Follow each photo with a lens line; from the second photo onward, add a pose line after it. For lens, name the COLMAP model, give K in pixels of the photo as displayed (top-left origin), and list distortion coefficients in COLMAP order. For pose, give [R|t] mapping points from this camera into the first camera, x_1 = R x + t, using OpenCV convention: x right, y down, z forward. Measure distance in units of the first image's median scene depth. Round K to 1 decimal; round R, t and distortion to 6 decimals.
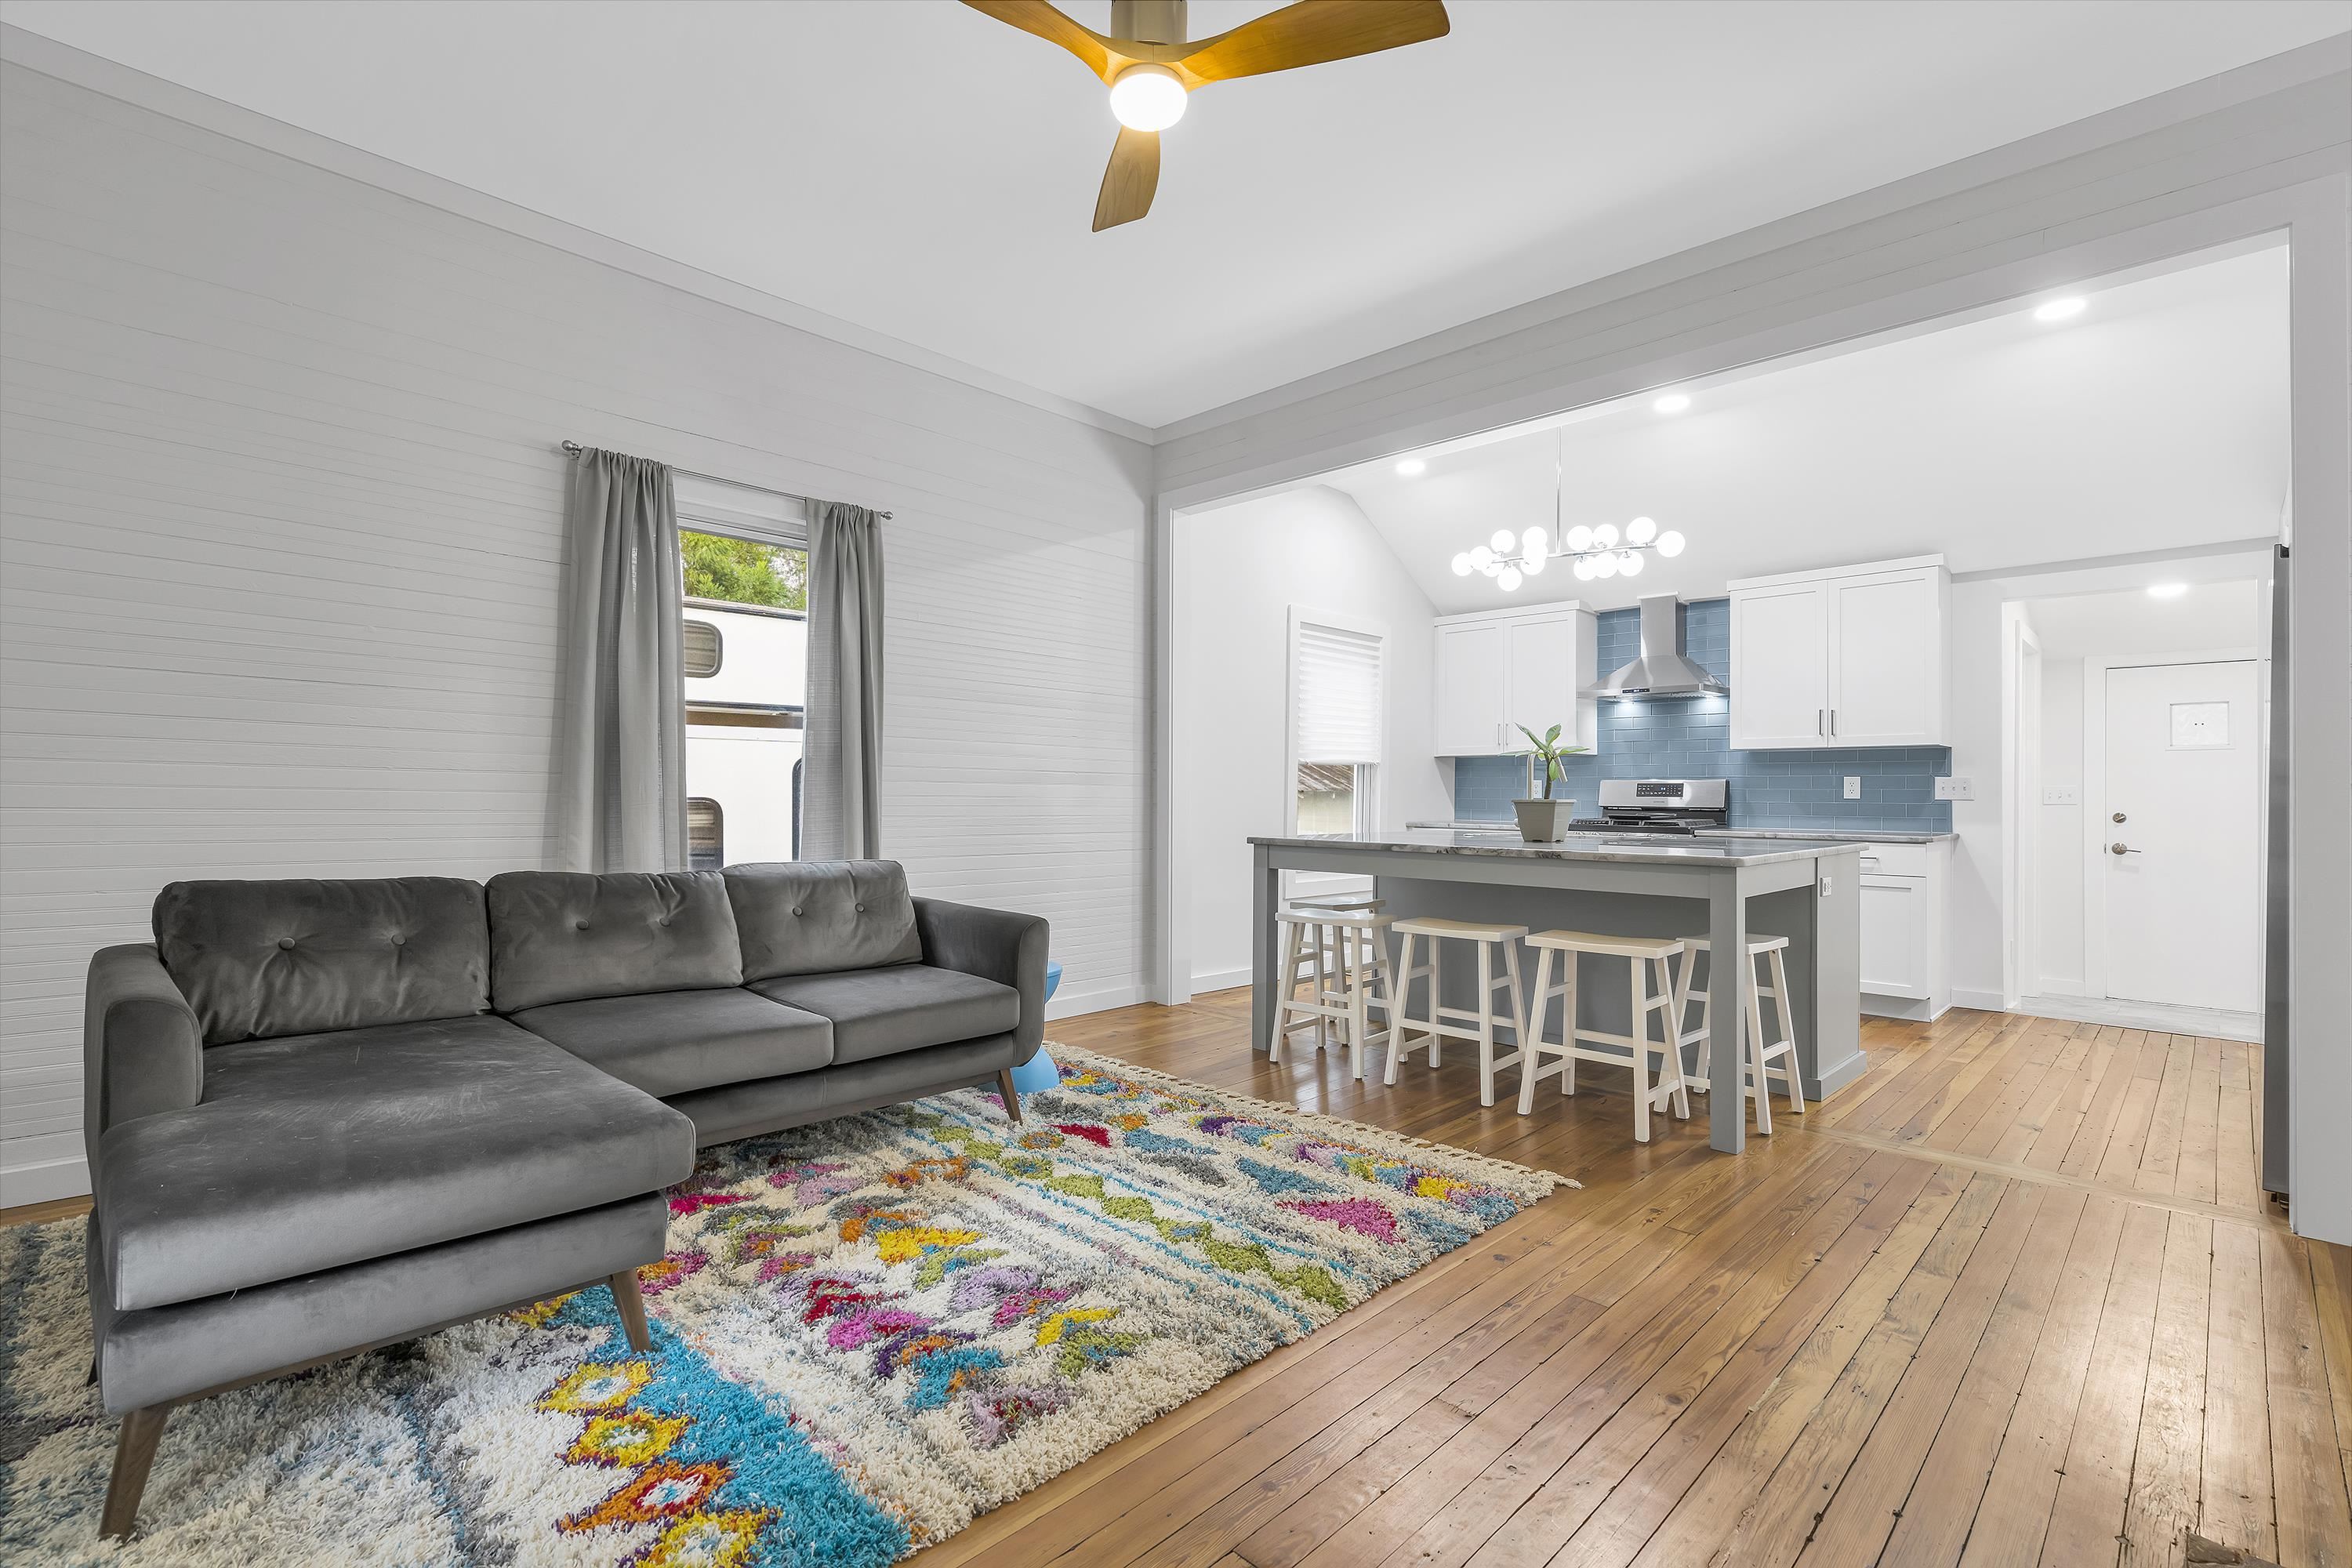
lens RADIAL K [[1064.9, 0, 1183.8], [0, 1064.9, 780.4], [0, 0, 1]] dist [0.002025, 0.001273]
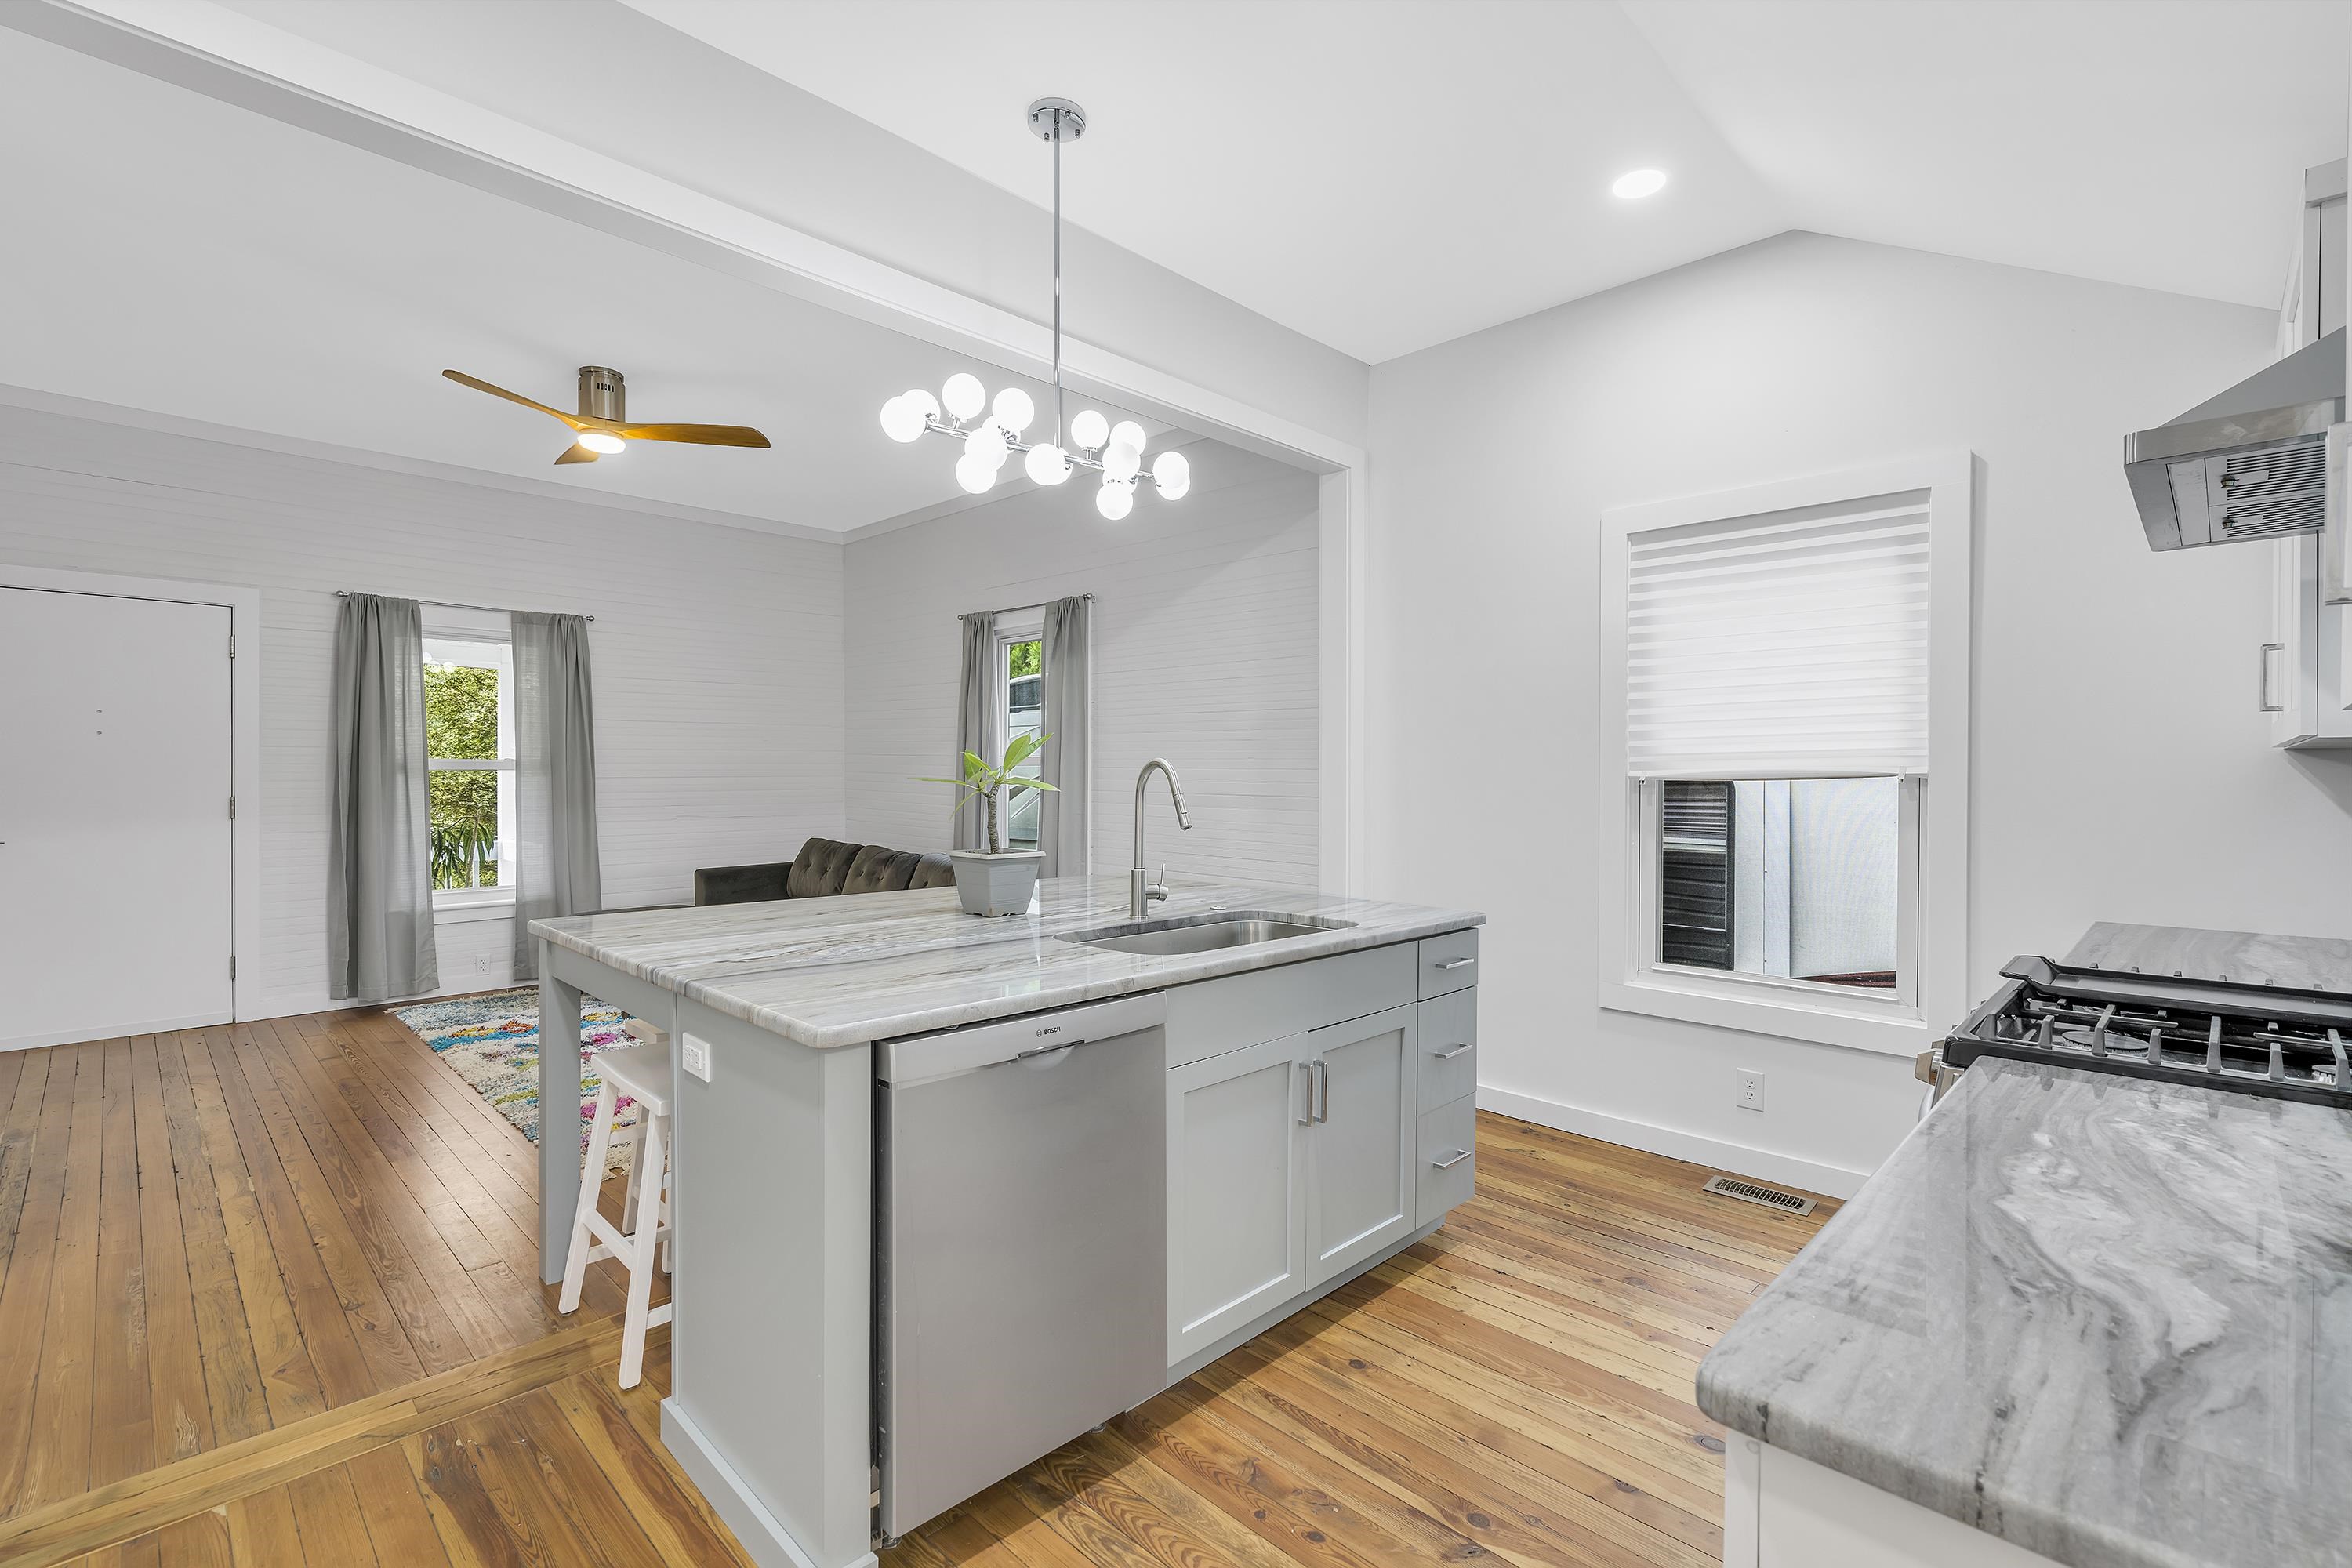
lens RADIAL K [[1064.9, 0, 1186.4], [0, 1064.9, 780.3], [0, 0, 1]] dist [0.002025, 0.001273]
pose [[-0.000137, 0.001448, -0.999999, 0.791837], [0.005842, 0.999982, 0.001447, -0.021116], [0.999983, -0.005842, -0.000145, 0.880426]]
